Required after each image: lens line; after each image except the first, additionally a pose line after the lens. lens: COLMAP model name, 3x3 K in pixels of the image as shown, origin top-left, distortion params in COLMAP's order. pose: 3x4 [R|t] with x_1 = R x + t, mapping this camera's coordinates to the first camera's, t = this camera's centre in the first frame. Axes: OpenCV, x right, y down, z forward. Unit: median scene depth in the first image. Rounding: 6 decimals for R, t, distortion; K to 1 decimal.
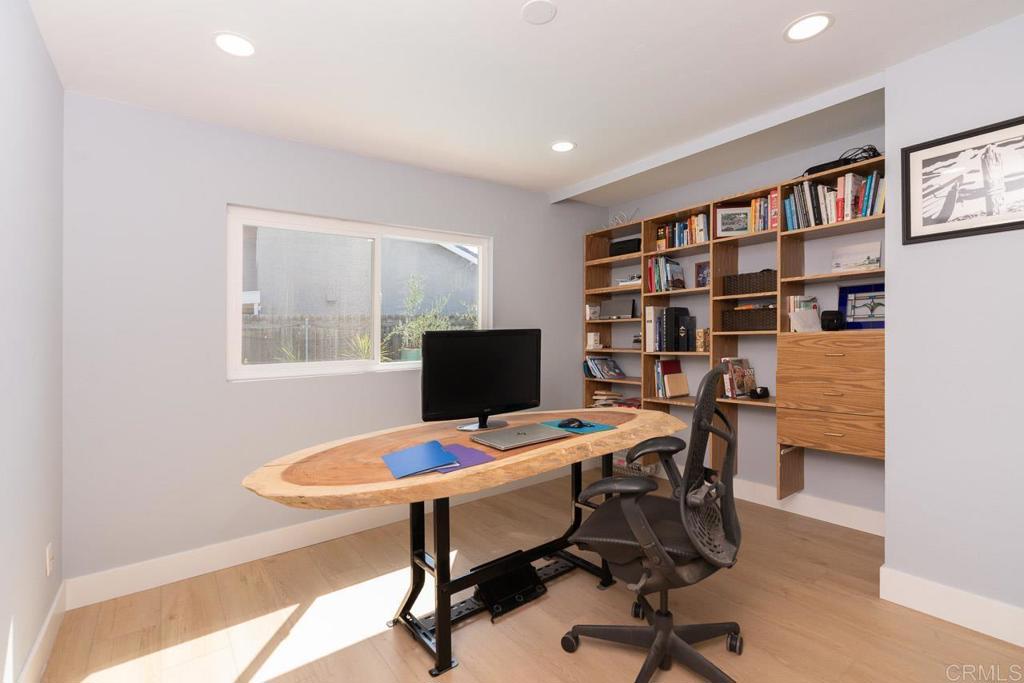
lens RADIAL K [[468.0, 0, 508.5], [0, 468.0, 341.7], [0, 0, 1]] dist [-0.003915, -0.000469]
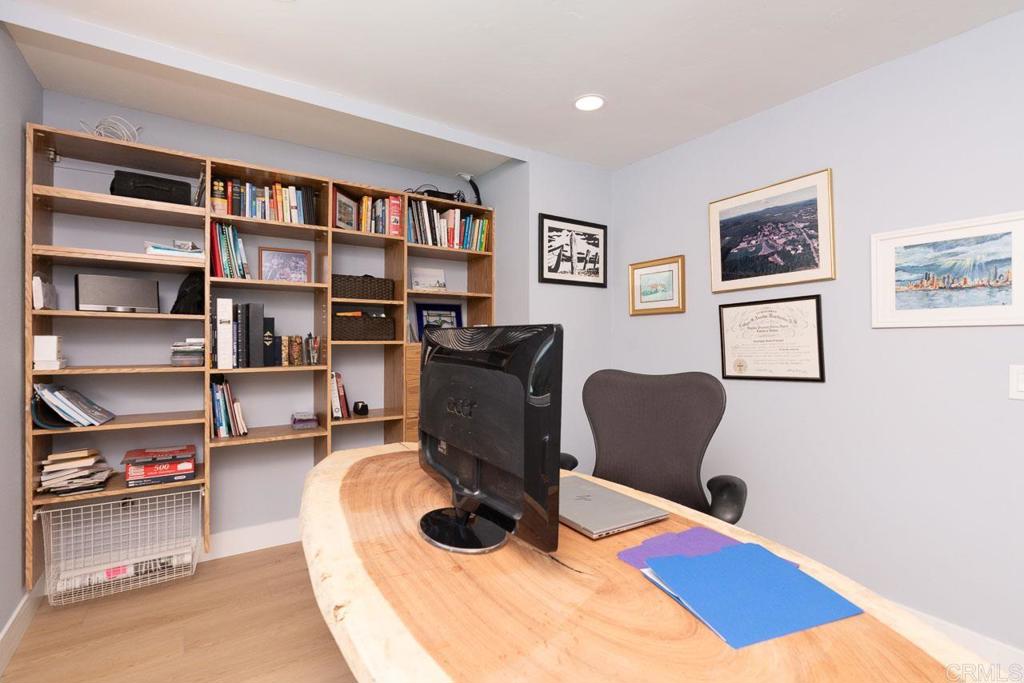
lens RADIAL K [[468.0, 0, 508.5], [0, 468.0, 341.7], [0, 0, 1]] dist [-0.003915, -0.000469]
pose [[0.068462, 0.016115, 0.997524, -0.385375], [0.001127, 0.999868, -0.016230, -0.007037], [-0.997653, 0.002235, 0.068434, 0.711174]]
